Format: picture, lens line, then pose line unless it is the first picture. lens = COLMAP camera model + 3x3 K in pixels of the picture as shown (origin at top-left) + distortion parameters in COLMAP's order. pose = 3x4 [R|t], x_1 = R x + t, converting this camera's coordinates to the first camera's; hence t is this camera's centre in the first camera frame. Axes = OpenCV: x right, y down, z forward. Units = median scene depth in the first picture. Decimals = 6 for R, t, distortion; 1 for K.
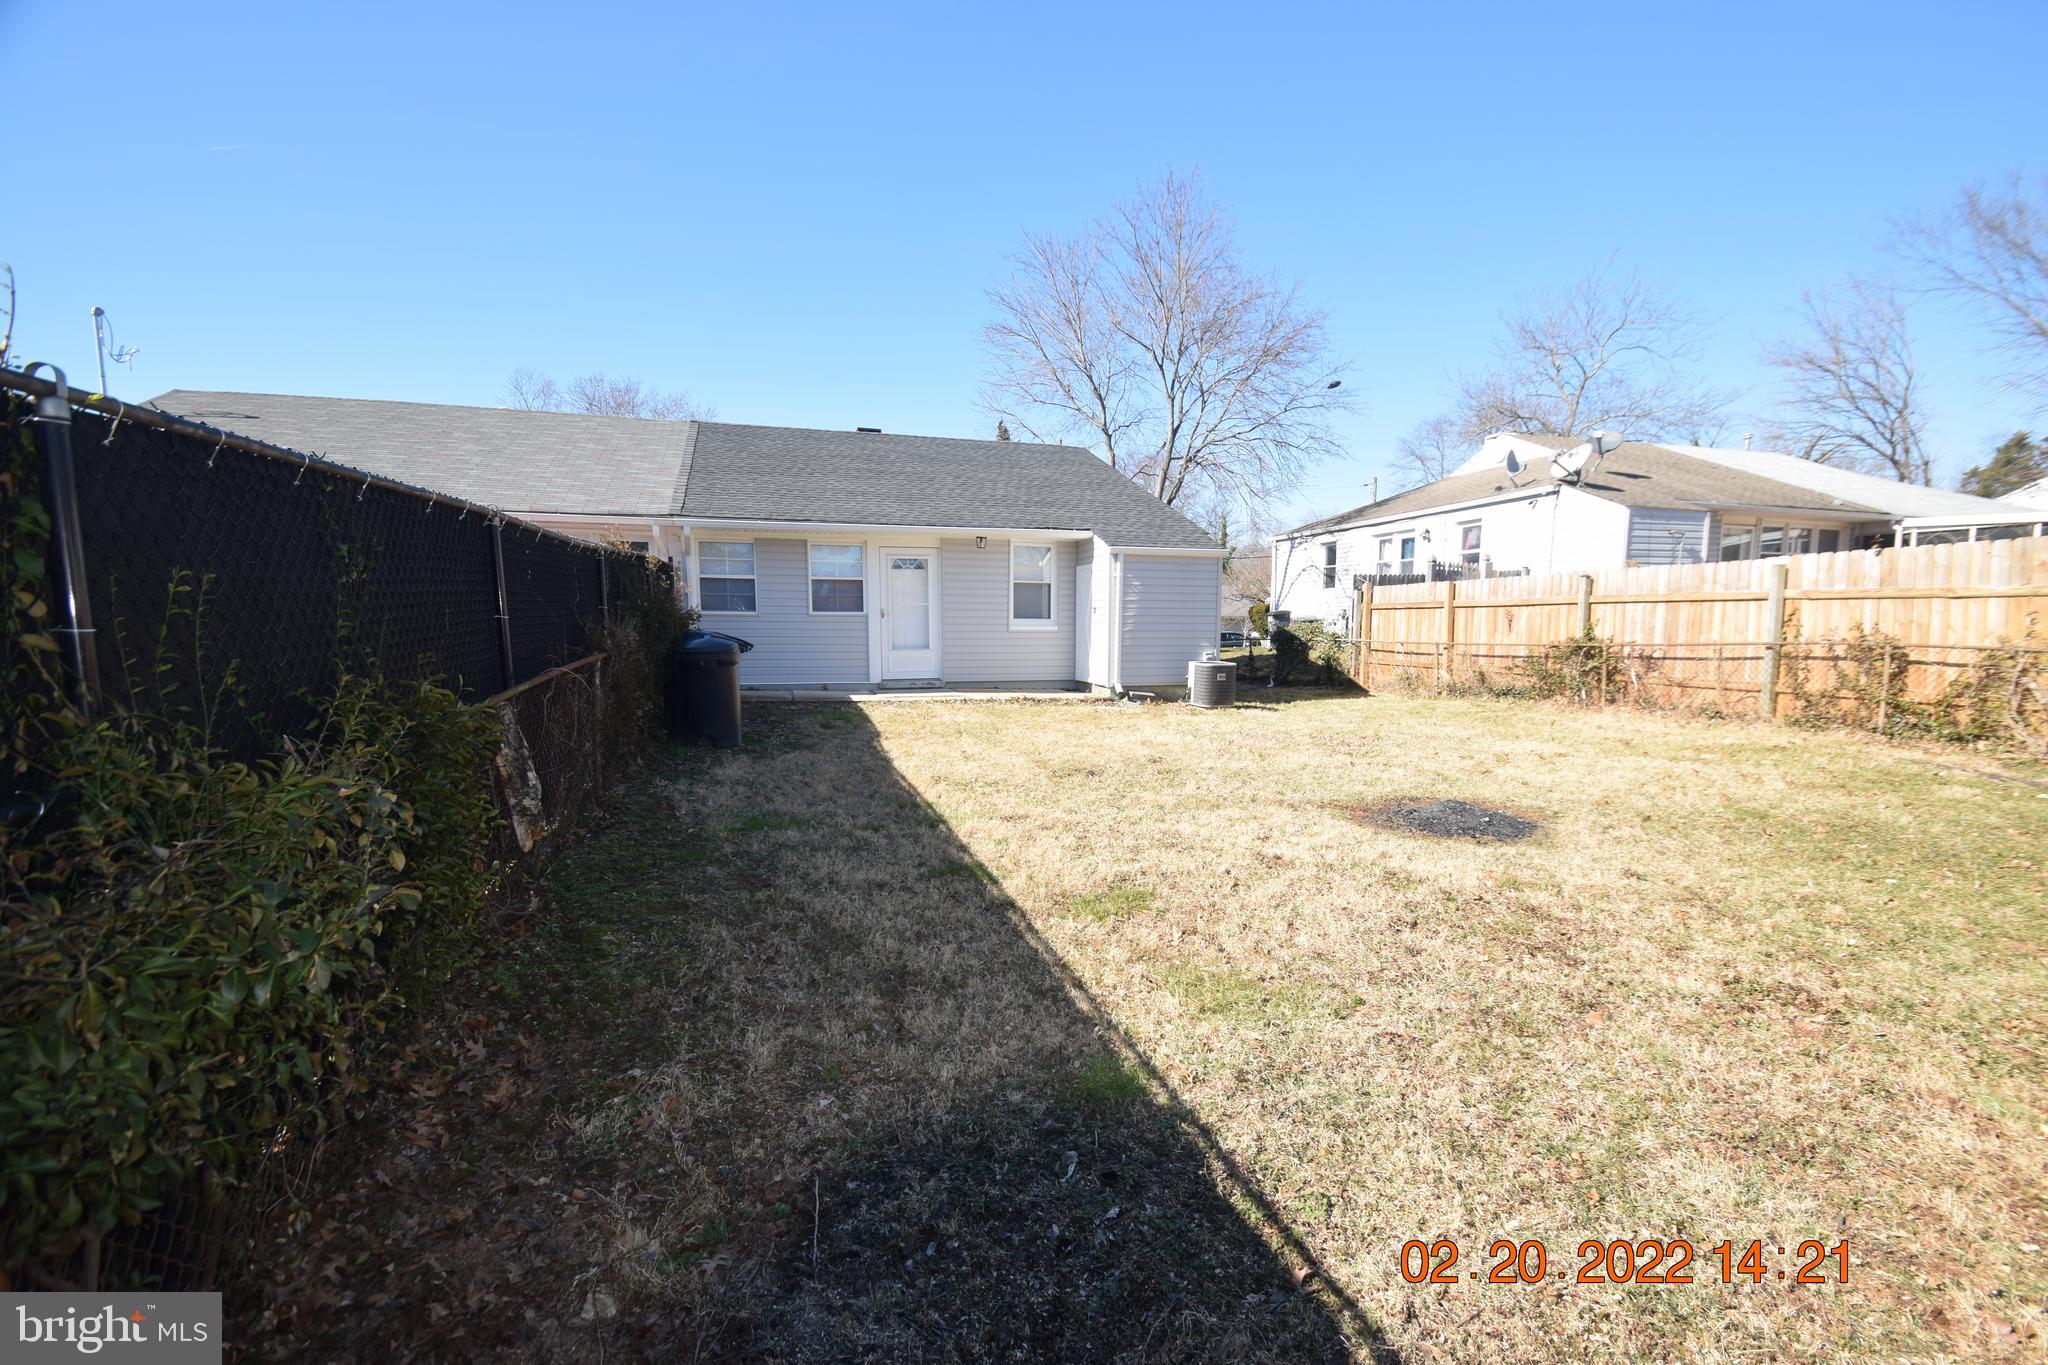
lens RADIAL K [[892.5, 0, 1021.7], [0, 892.5, 726.9], [0, 0, 1]] dist [0.012315, -0.015286]
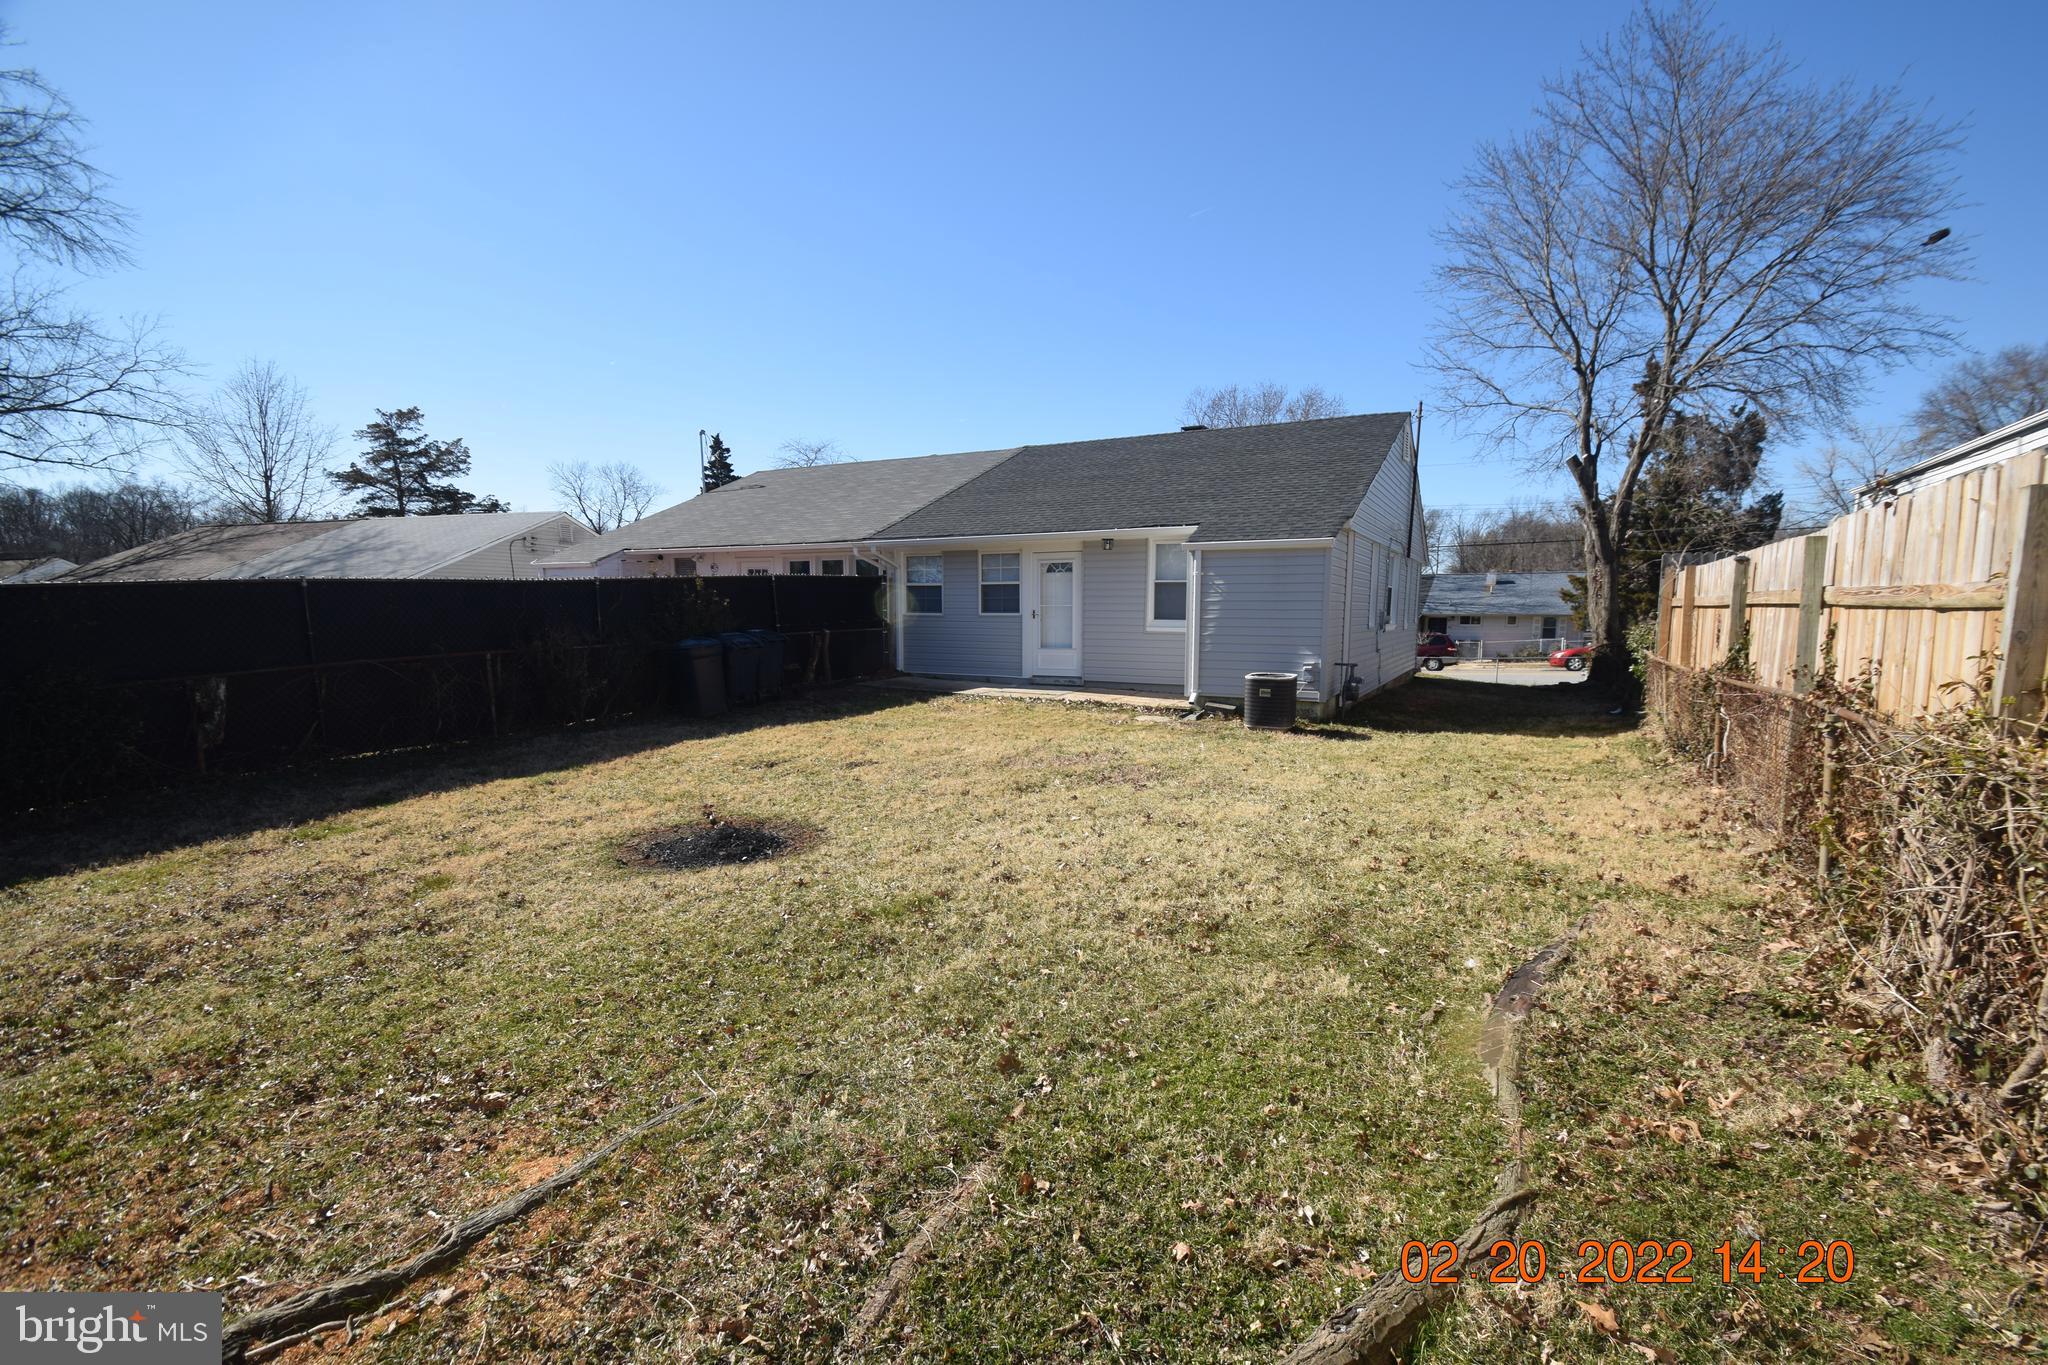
lens RADIAL K [[892.5, 0, 1021.7], [0, 892.5, 726.9], [0, 0, 1]] dist [0.012315, -0.015286]
pose [[0.708131, 0.090947, -0.700199, 0.600995], [-0.079424, 0.995636, 0.048998, -0.043112], [0.701599, 0.020915, 0.712265, 0.221723]]
